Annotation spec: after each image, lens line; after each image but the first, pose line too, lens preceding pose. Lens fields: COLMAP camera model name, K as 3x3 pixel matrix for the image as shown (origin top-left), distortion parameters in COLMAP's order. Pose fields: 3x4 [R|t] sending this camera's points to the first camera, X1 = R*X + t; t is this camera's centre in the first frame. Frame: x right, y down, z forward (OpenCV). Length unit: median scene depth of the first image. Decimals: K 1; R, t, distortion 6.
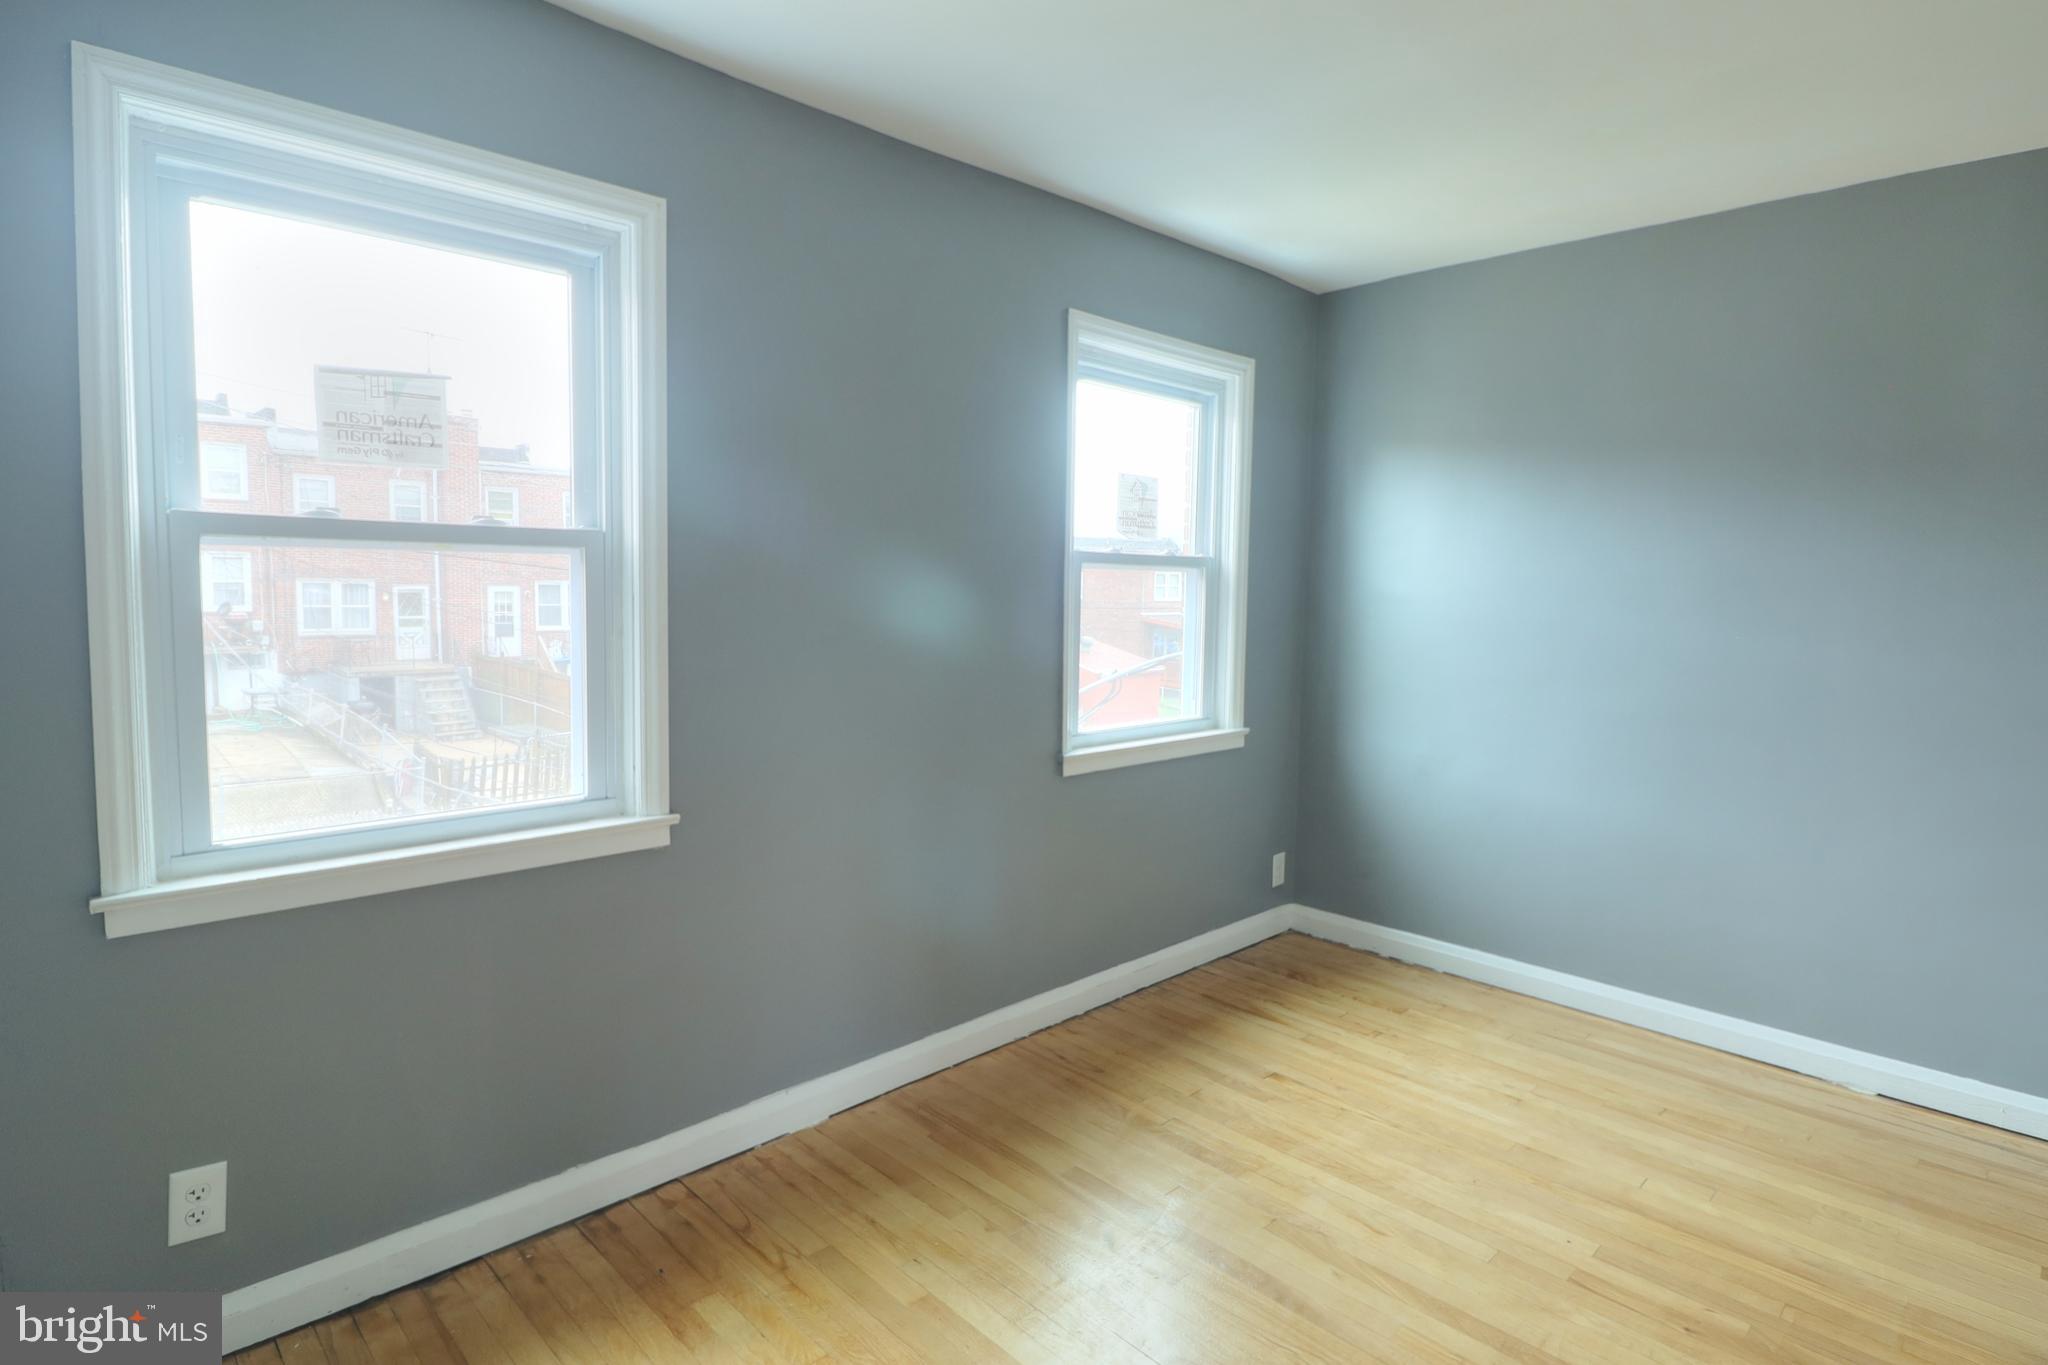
lens RADIAL K [[1065.5, 0, 1067.1], [0, 1065.5, 684.4], [0, 0, 1]] dist [0.002819, -0.013582]
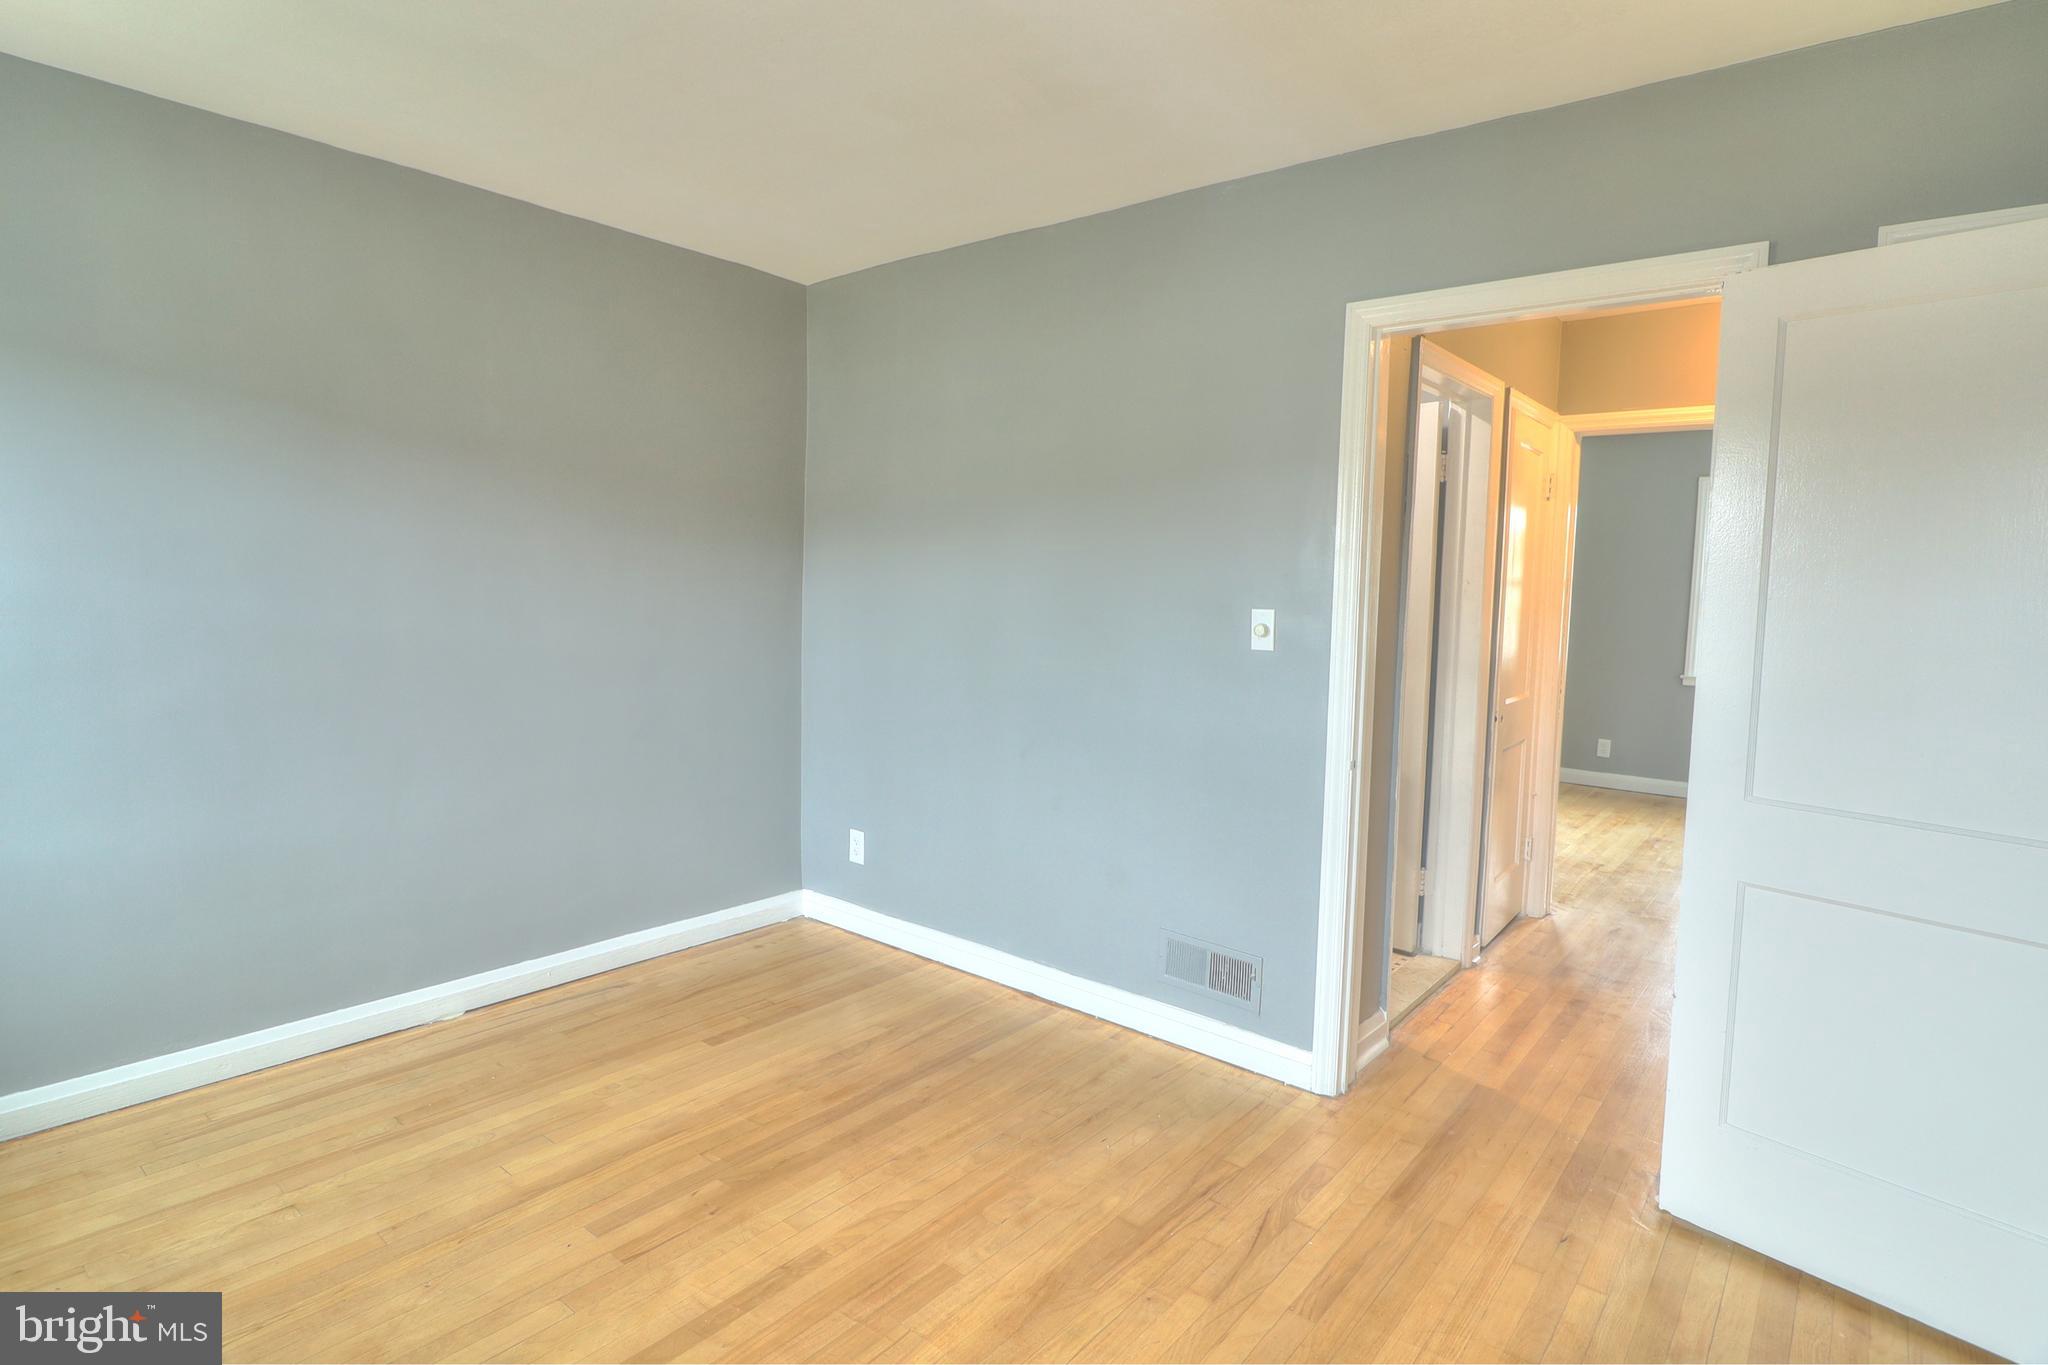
lens RADIAL K [[1065.5, 0, 1067.1], [0, 1065.5, 684.4], [0, 0, 1]] dist [0.002819, -0.013582]
pose [[-0.113224, -0.118370, 0.986493, -0.352365], [0.070419, 0.989425, 0.126804, -0.040182], [-0.991071, 0.083825, -0.103691, 0.499482]]
